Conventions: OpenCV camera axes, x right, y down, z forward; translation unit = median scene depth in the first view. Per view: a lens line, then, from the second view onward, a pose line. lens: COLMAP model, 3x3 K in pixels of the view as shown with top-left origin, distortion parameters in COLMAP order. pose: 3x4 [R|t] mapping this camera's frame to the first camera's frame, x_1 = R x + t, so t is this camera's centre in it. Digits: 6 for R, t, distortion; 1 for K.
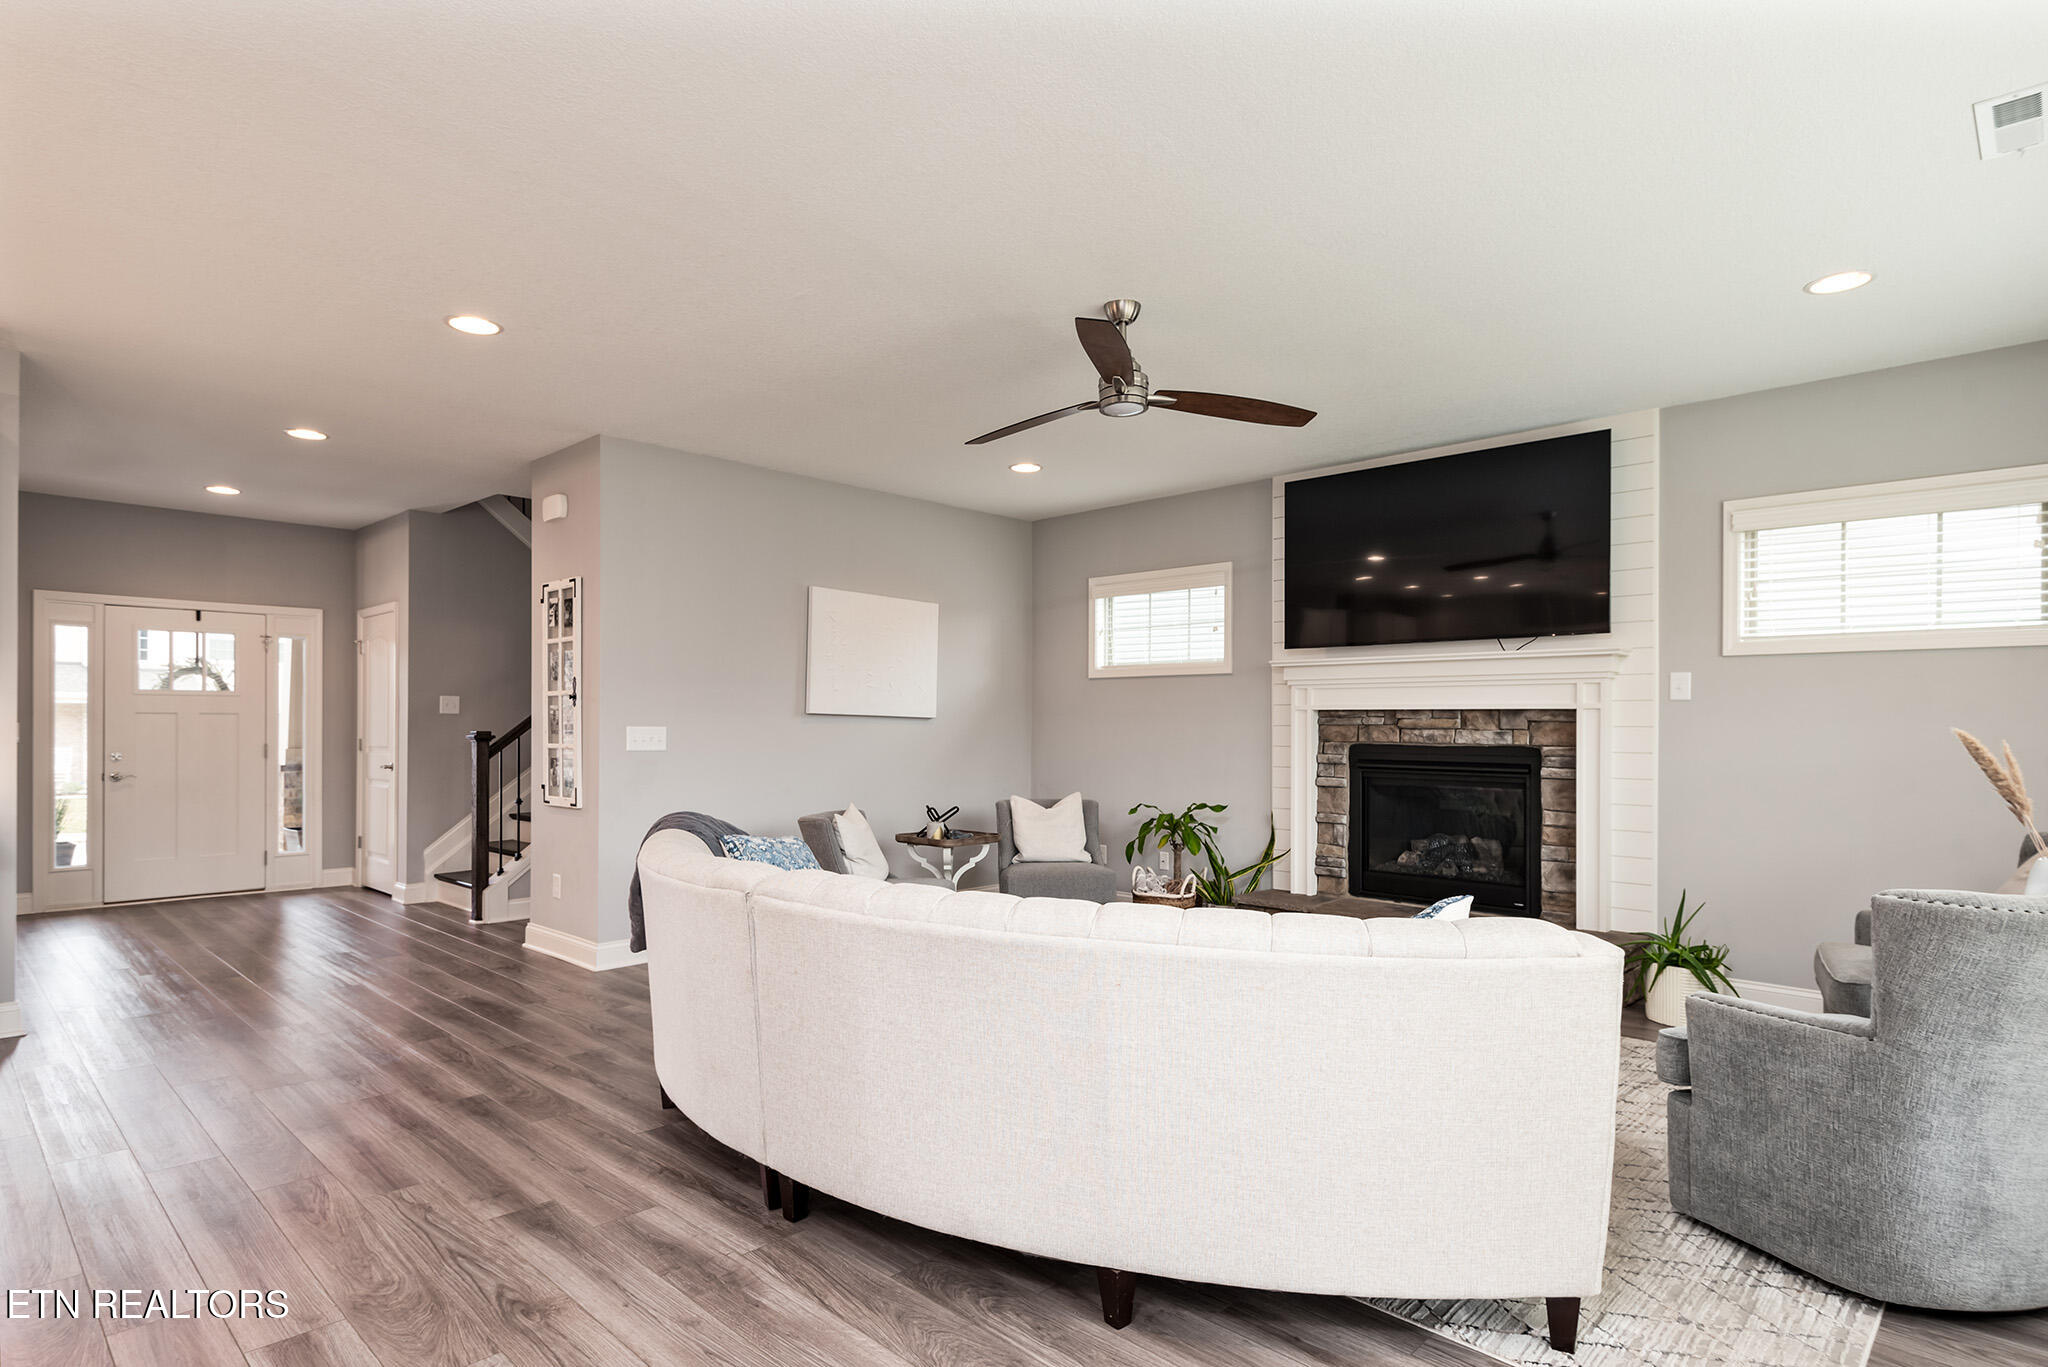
lens RADIAL K [[1052.0, 0, 990.7], [0, 1052.0, 716.7], [0, 0, 1]] dist [0.017842, -0.008626]
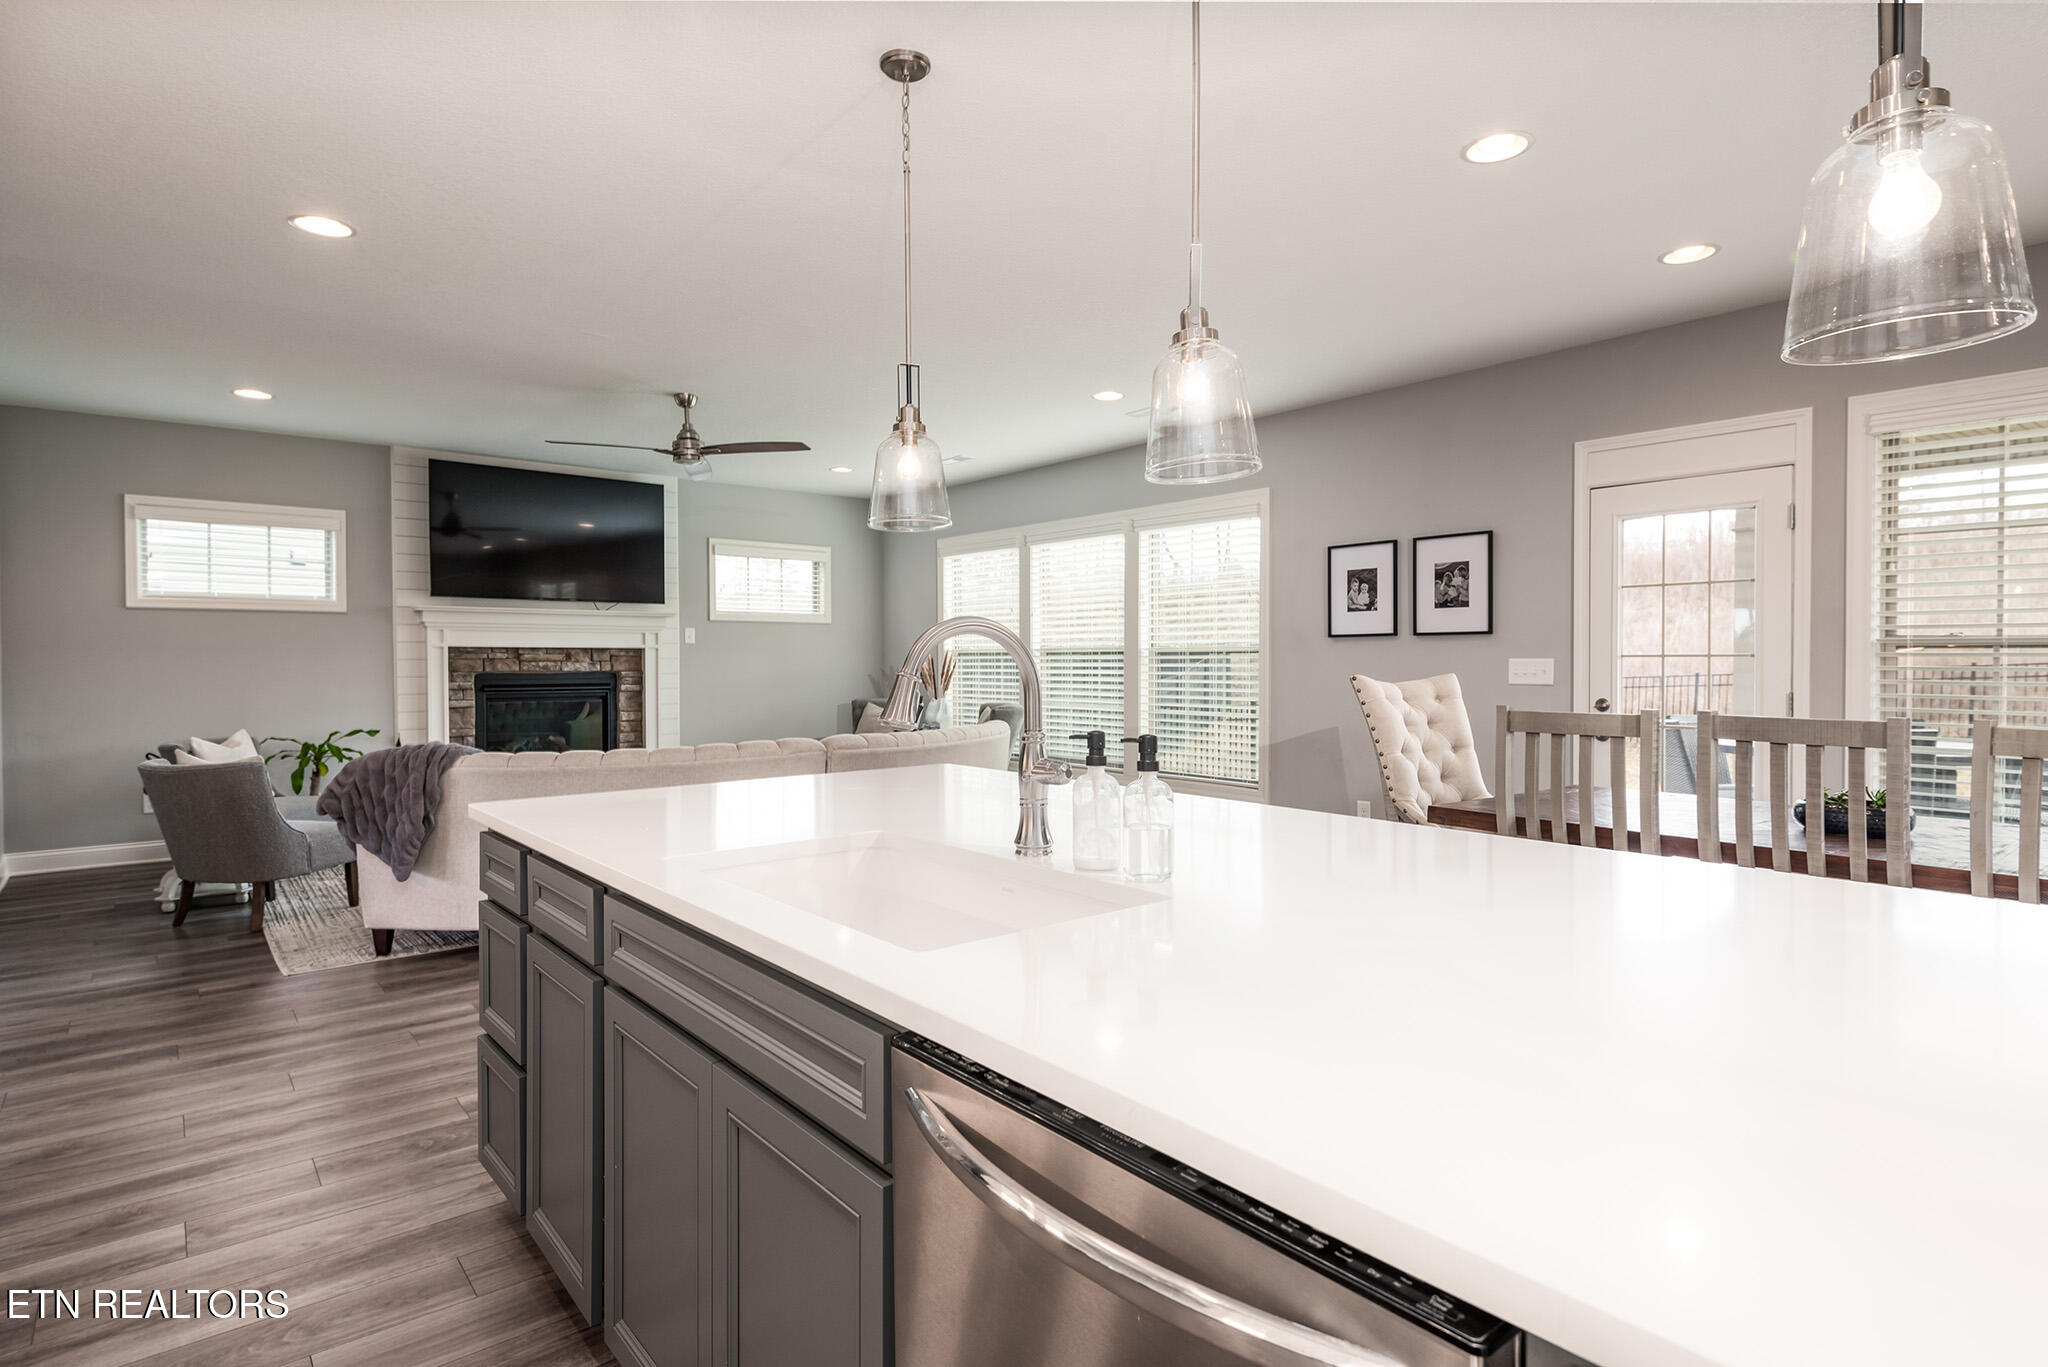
lens RADIAL K [[1052.0, 0, 1019.7], [0, 1052.0, 669.3], [0, 0, 1]] dist [0.017842, -0.008626]
pose [[0.108366, -0.010996, 0.994050, -0.907507], [-0.003657, 0.999928, 0.011459, 0.003866], [-0.994104, -0.004877, 0.108318, 0.204884]]
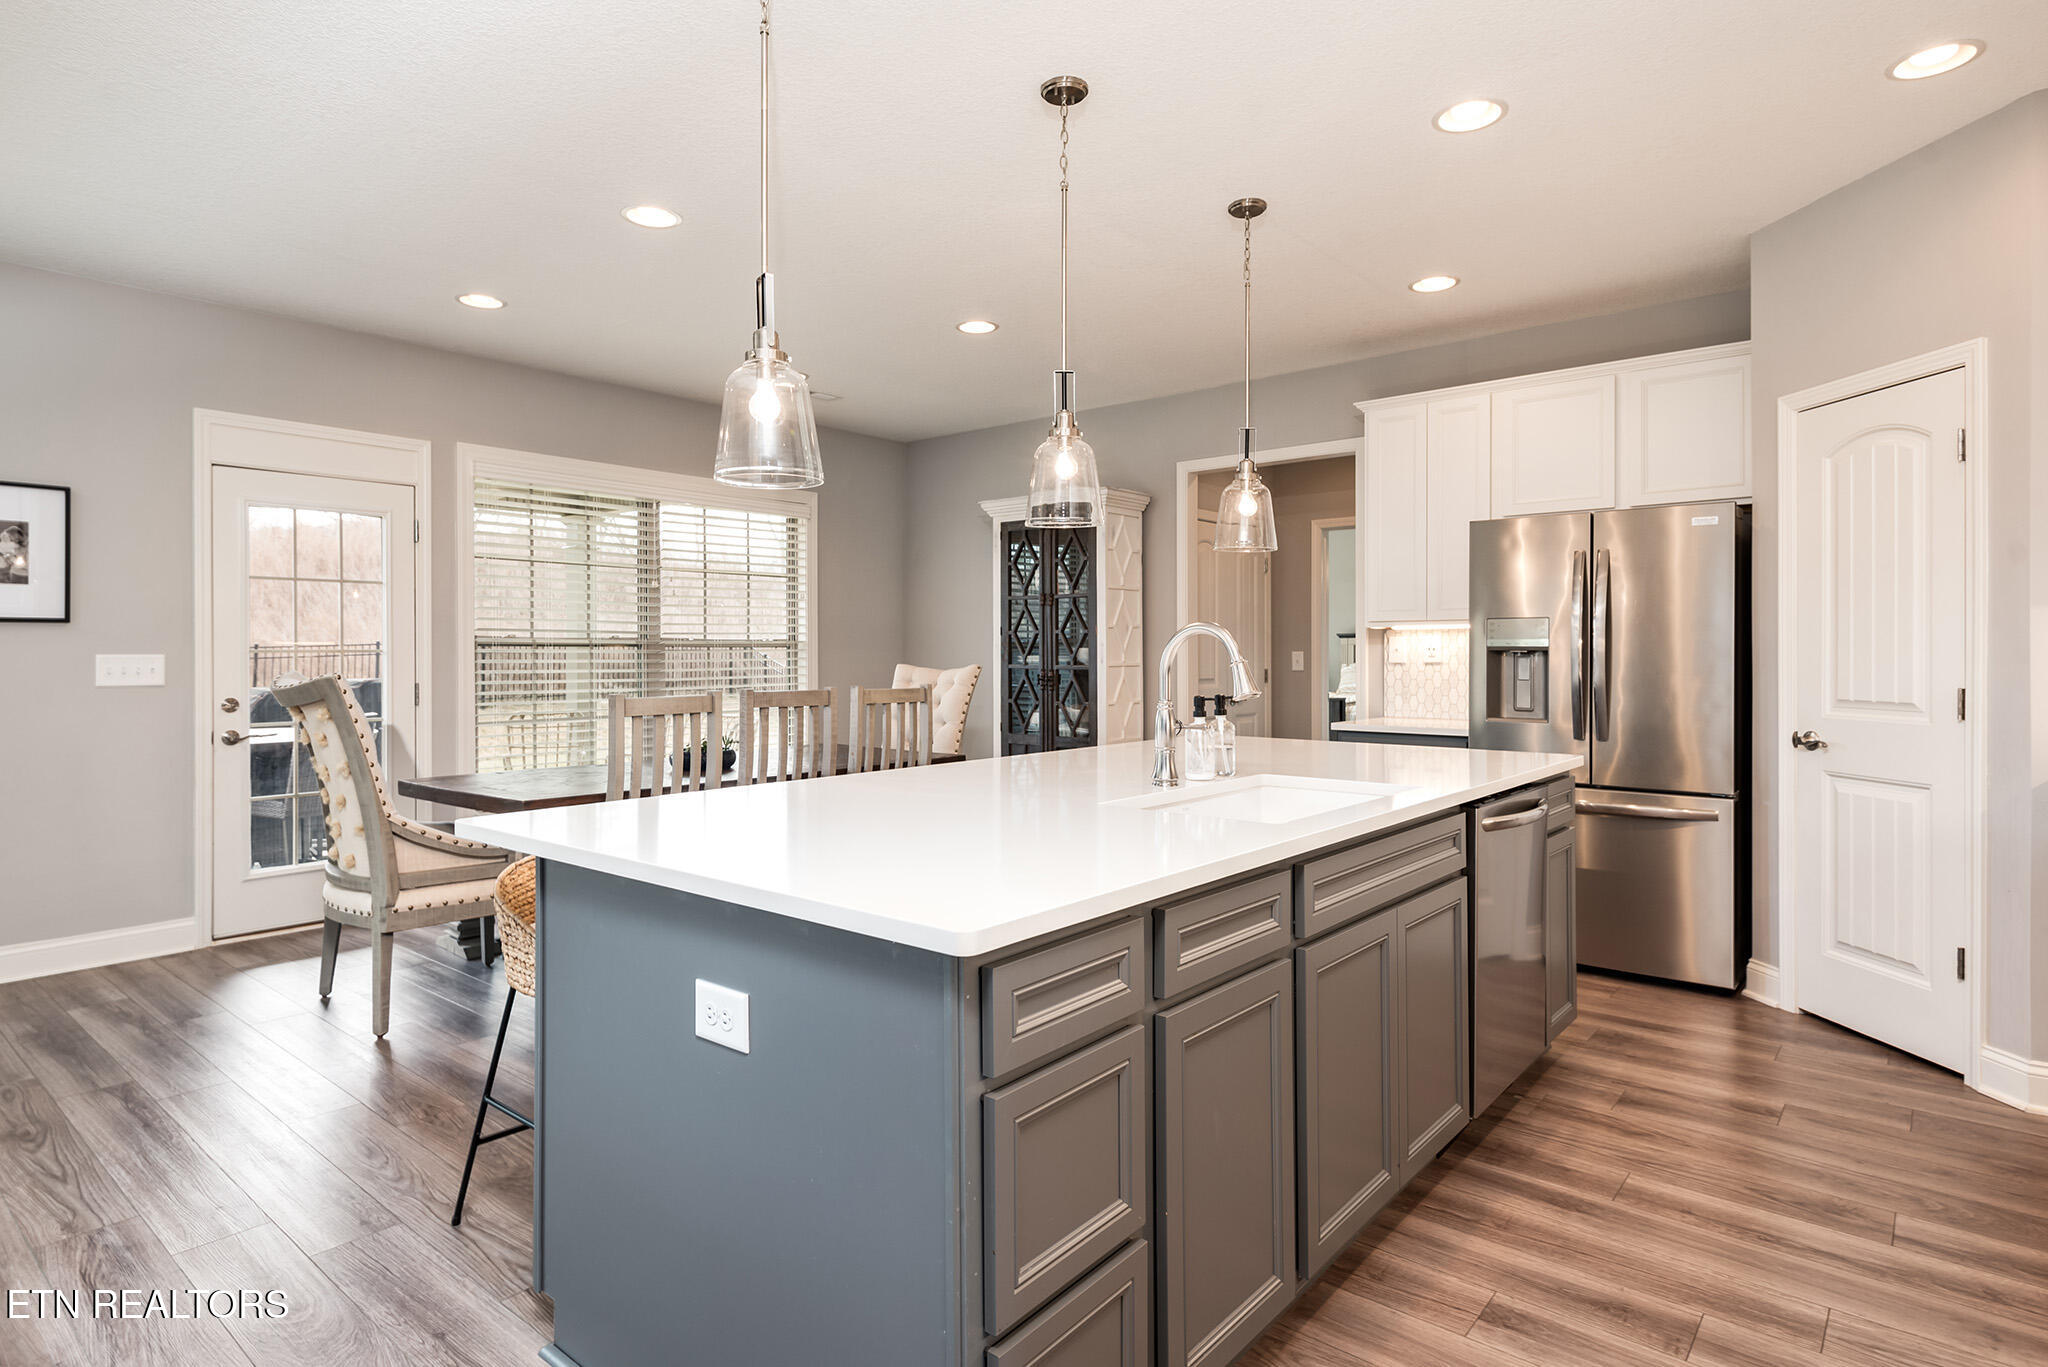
lens RADIAL K [[1052.0, 0, 1021.0], [0, 1052.0, 661.2], [0, 0, 1]] dist [0.017842, -0.008626]
pose [[-0.995623, 0.002945, -0.093418, -0.510762], [0.002427, 0.999981, 0.005654, 0.005523], [0.093433, 0.005402, -0.995611, 0.664367]]
